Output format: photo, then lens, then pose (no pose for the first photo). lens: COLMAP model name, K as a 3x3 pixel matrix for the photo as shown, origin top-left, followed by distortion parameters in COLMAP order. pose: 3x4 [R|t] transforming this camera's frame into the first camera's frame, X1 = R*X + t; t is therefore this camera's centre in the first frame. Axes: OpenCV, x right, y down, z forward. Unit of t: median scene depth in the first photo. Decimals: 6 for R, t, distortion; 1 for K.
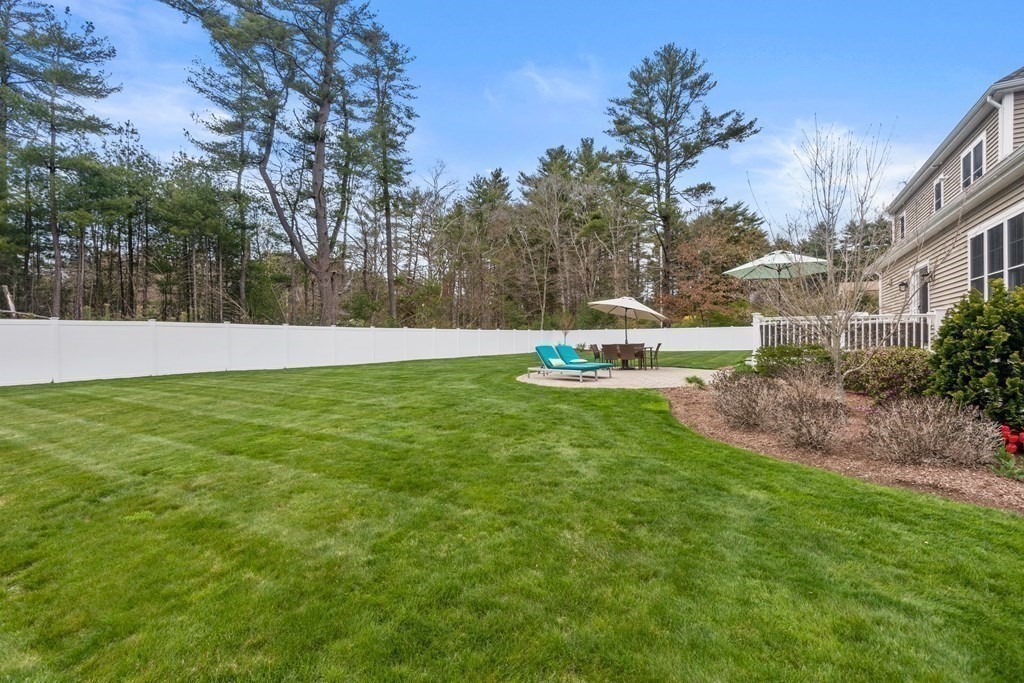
lens RADIAL K [[473.0, 0, 515.4], [0, 473.0, 342.5], [0, 0, 1]] dist [-0.004467, -0.002358]
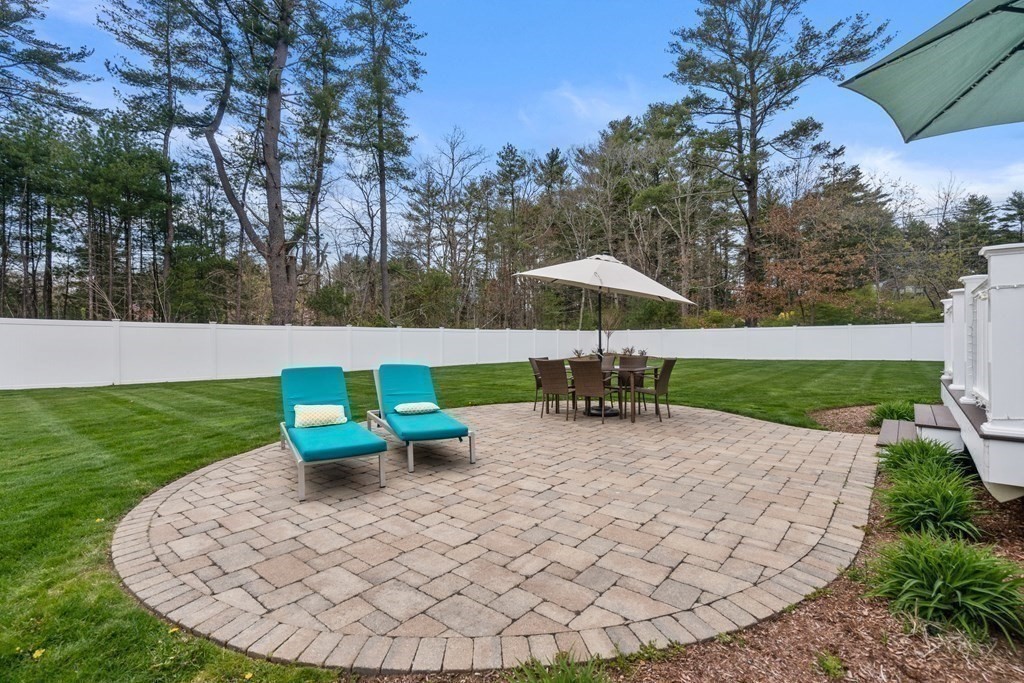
lens RADIAL K [[473.0, 0, 509.7], [0, 473.0, 337.7], [0, 0, 1]] dist [-0.004467, -0.002358]
pose [[0.981768, 0.005617, -0.190002, 0.092161], [-0.007941, 0.999903, -0.011469, -0.004293], [0.189919, 0.012769, 0.981717, 0.208331]]
